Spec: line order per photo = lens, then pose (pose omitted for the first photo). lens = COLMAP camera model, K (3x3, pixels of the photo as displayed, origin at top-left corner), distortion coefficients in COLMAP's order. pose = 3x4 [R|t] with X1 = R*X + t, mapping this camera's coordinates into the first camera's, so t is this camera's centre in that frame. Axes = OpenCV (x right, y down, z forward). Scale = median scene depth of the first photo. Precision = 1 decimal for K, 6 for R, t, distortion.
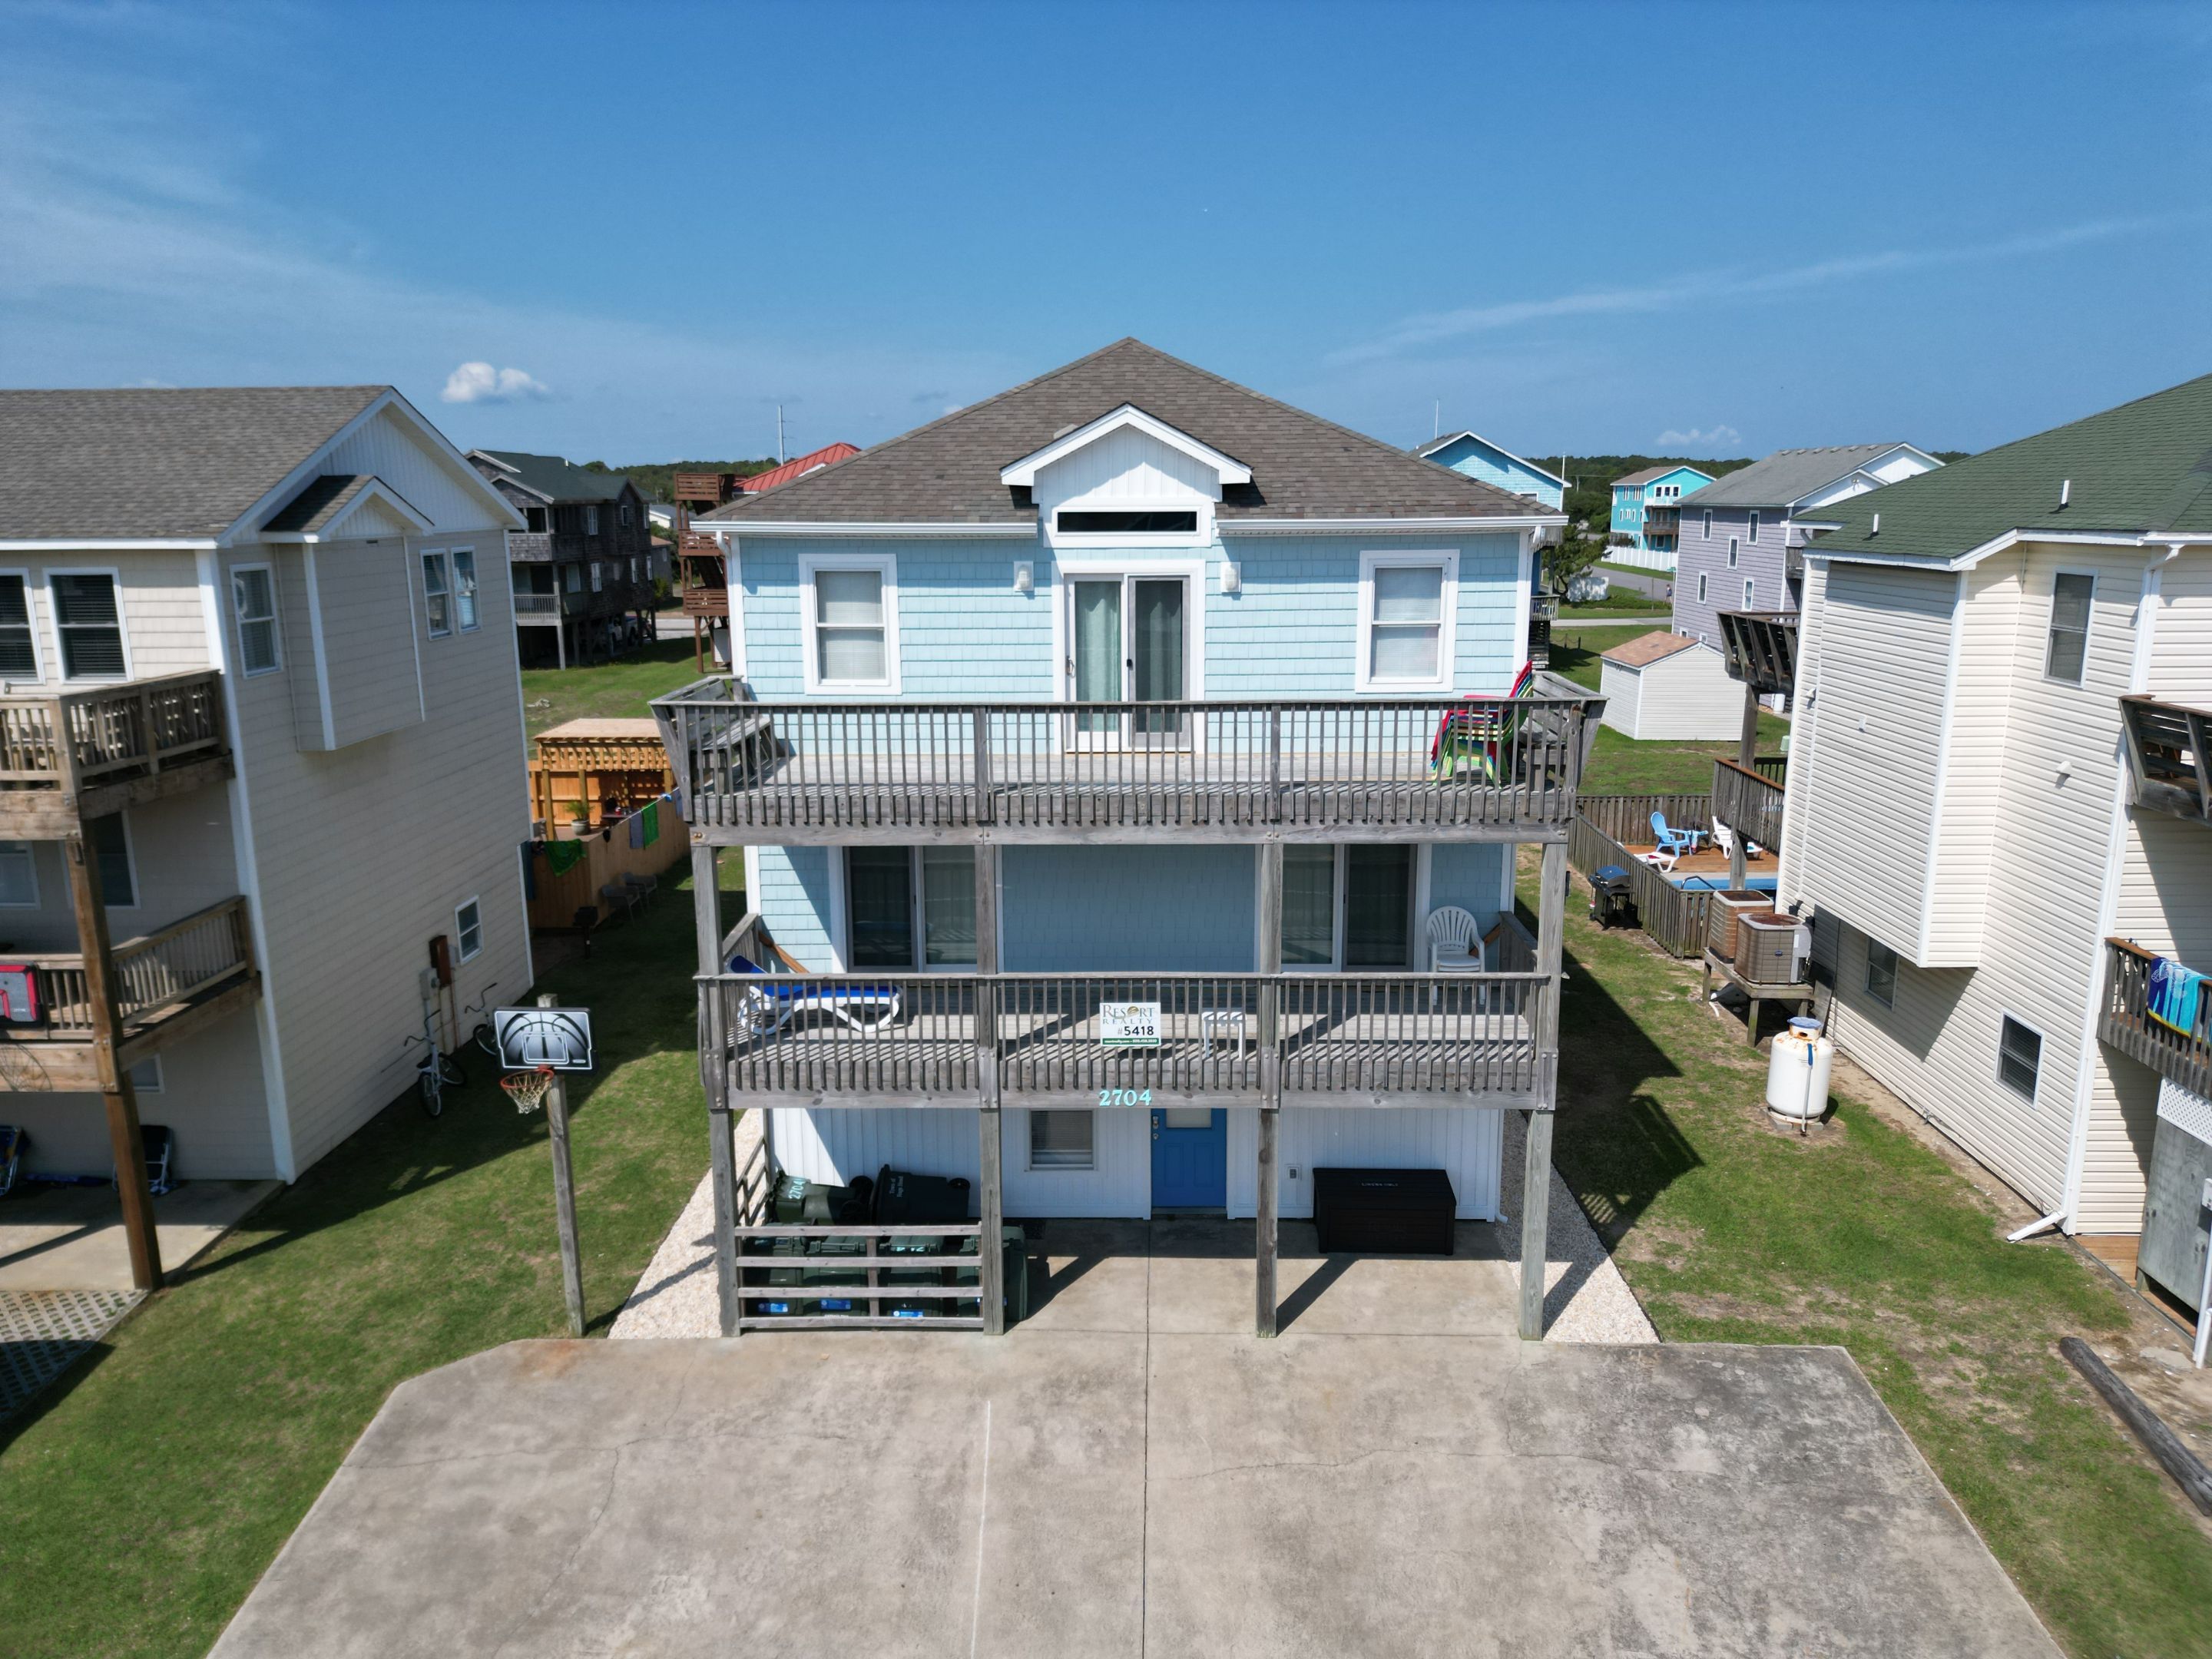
lens RADIAL K [[1553.6, 0, 1105.1], [0, 1553.6, 826.6], [0, 0, 1]] dist [0.053384, -0.049794]
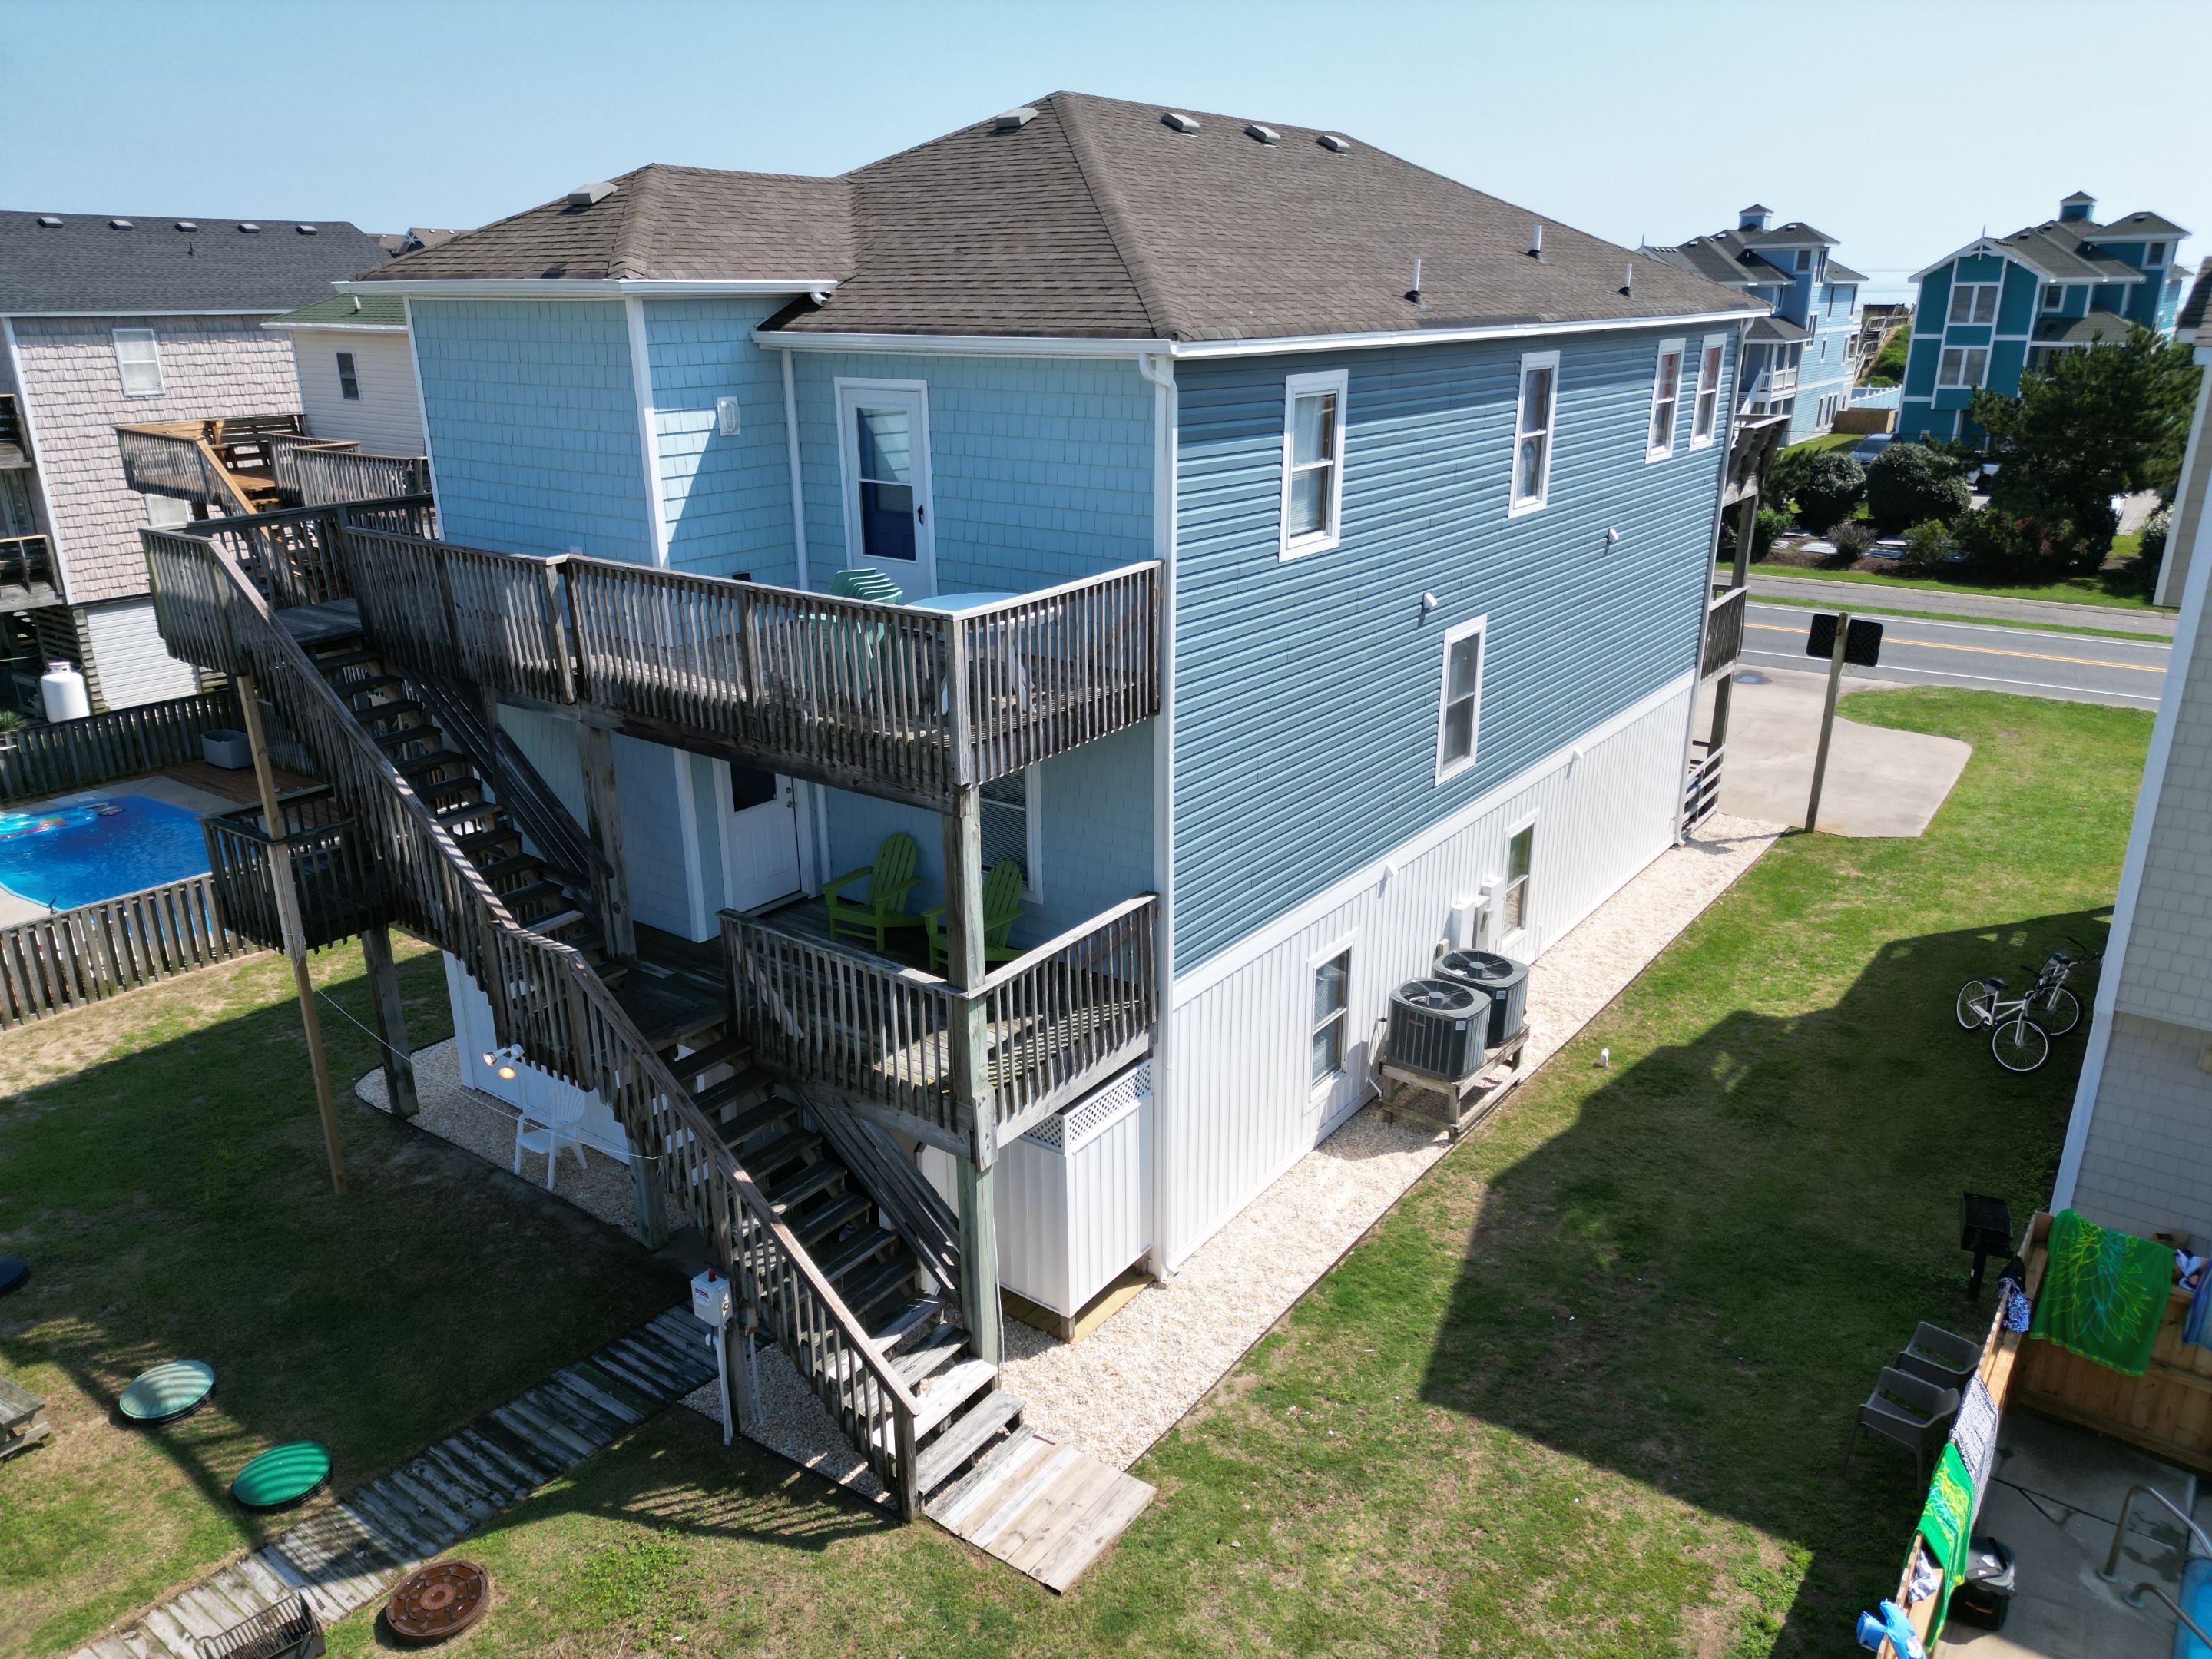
lens RADIAL K [[1553.6, 0, 1104.1], [0, 1553.6, 830.4], [0, 0, 1]] dist [0.053384, -0.049794]
pose [[-0.815106, -0.176281, 0.551839, -0.630159], [0.132508, 0.870591, 0.473828, -0.528695], [-0.563953, 0.459344, -0.686266, 2.500241]]
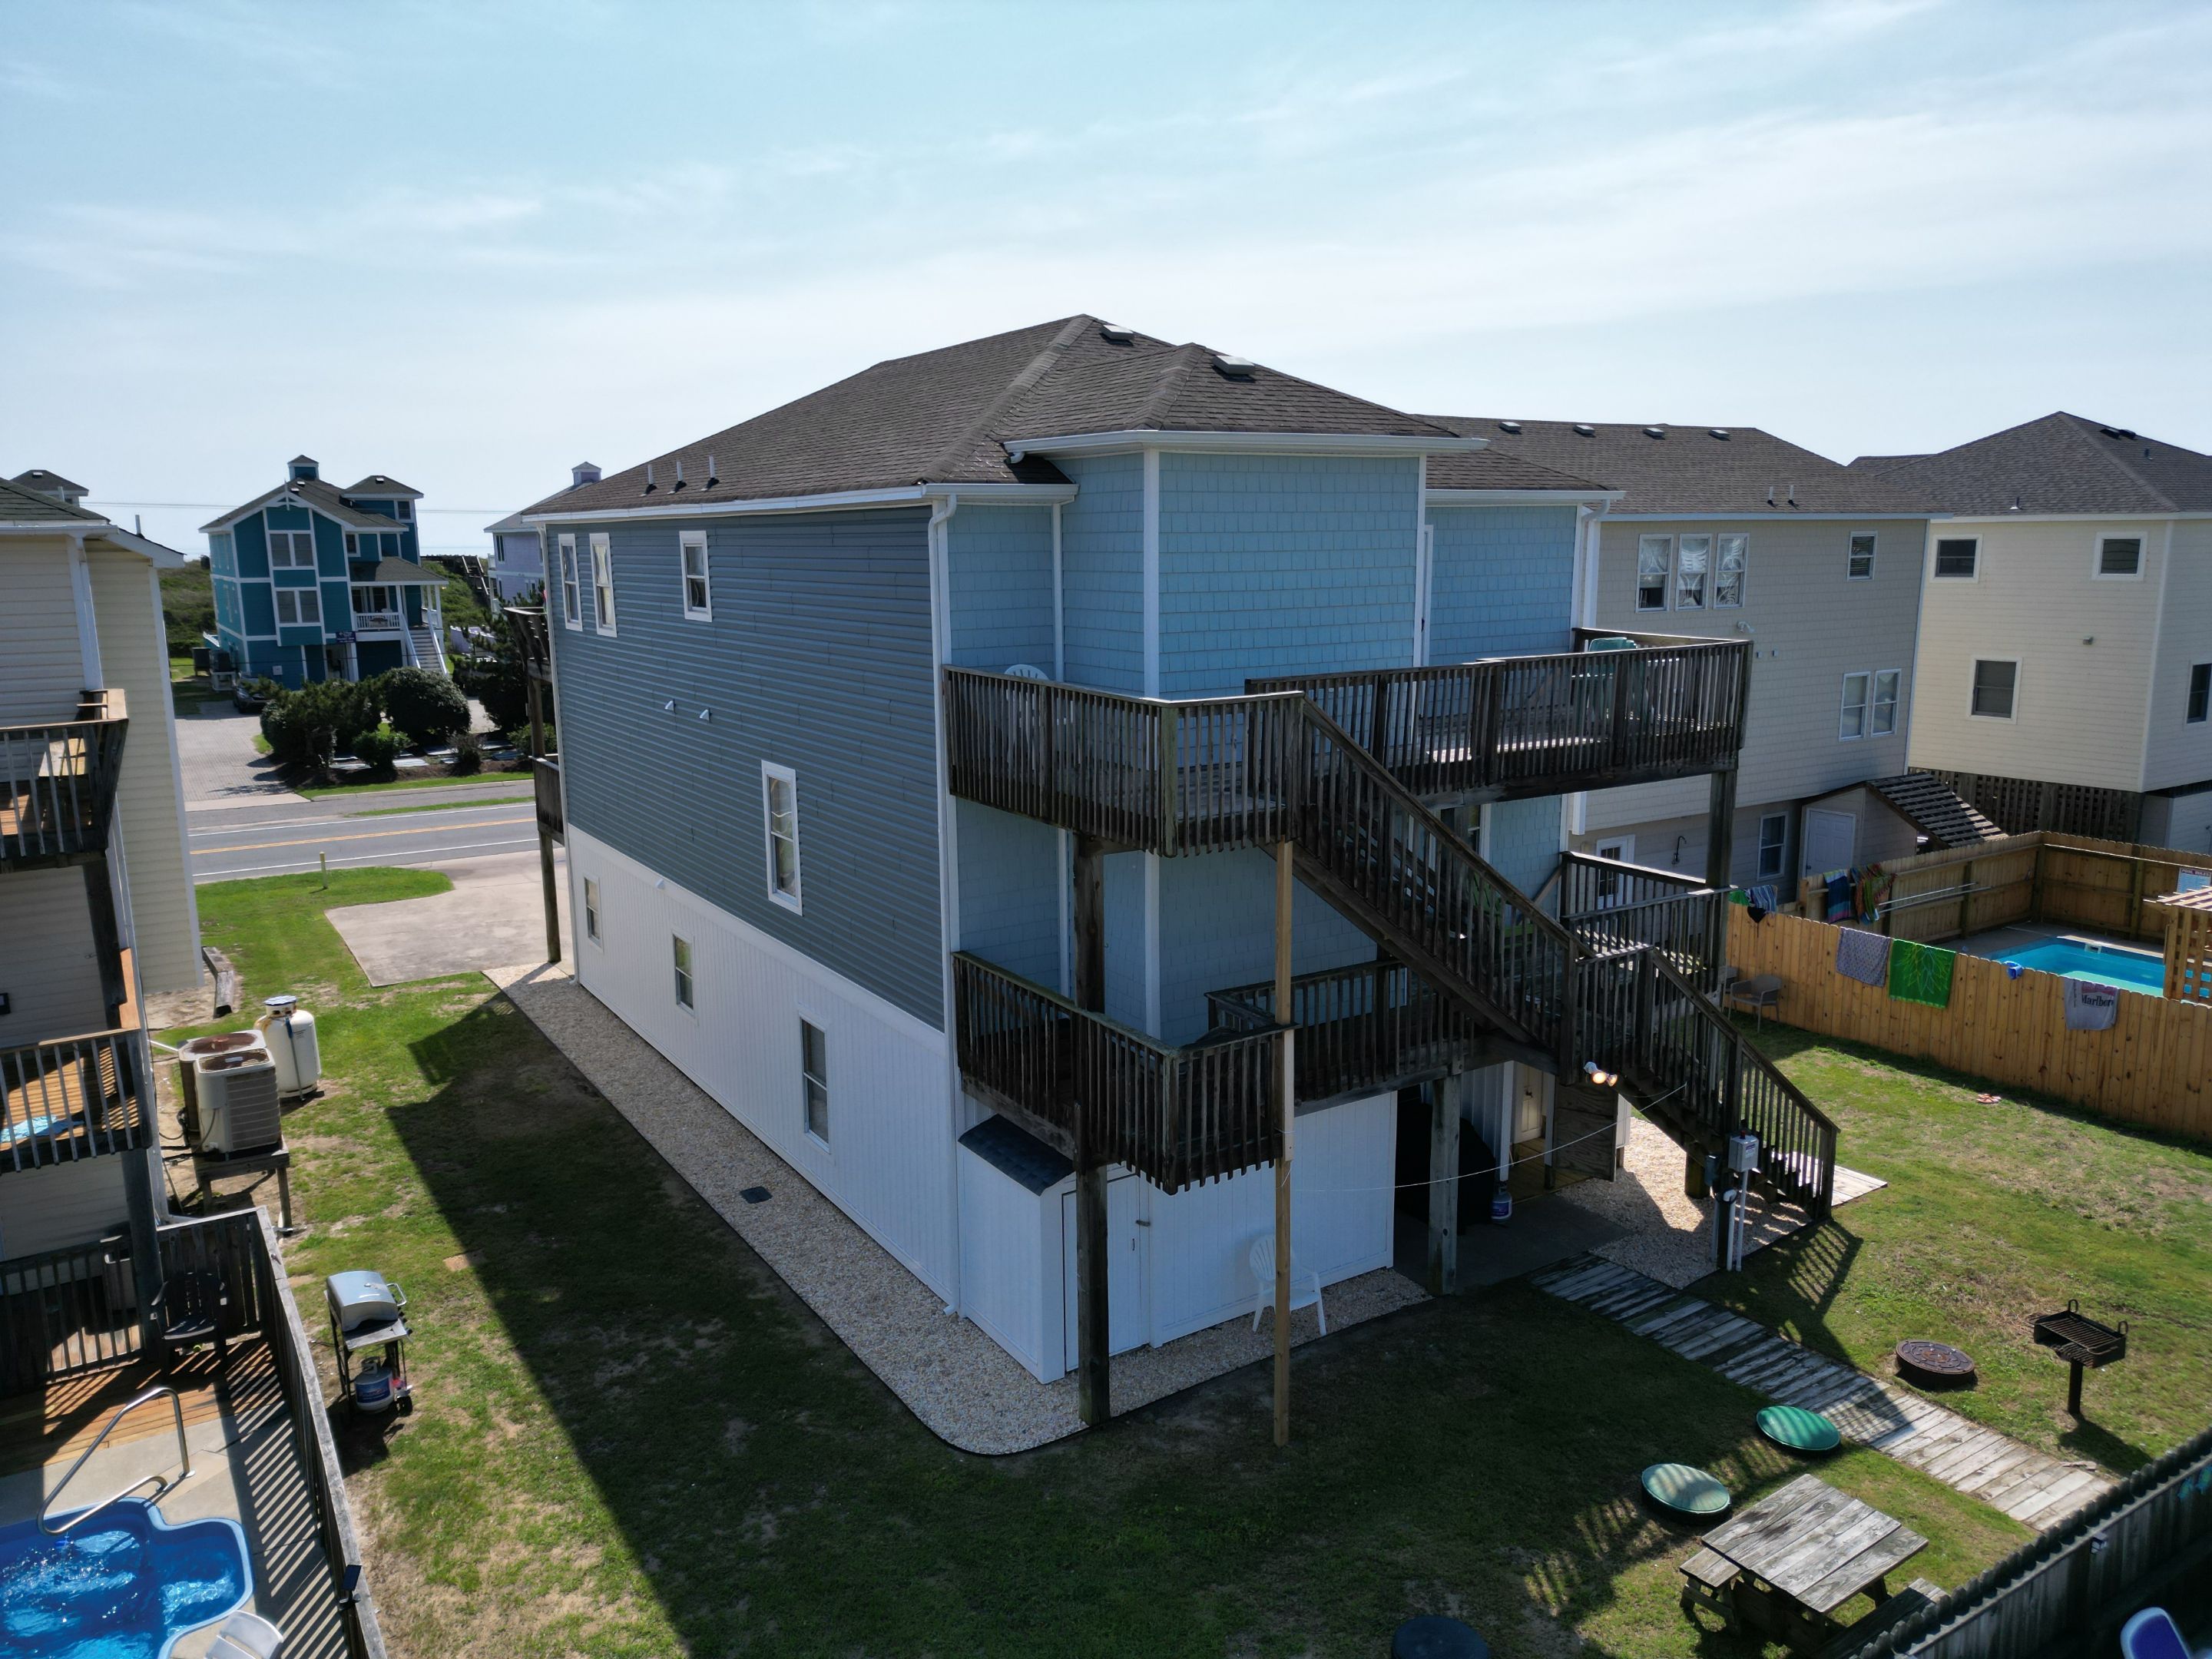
lens RADIAL K [[1553.6, 0, 1105.7], [0, 1553.6, 825.6], [0, 0, 1]] dist [0.053384, -0.049794]
pose [[-0.830483, 0.116789, -0.544664, 0.706917], [-0.098390, 0.931647, 0.349790, -0.525200], [0.548286, 0.344084, -0.762226, 2.668270]]
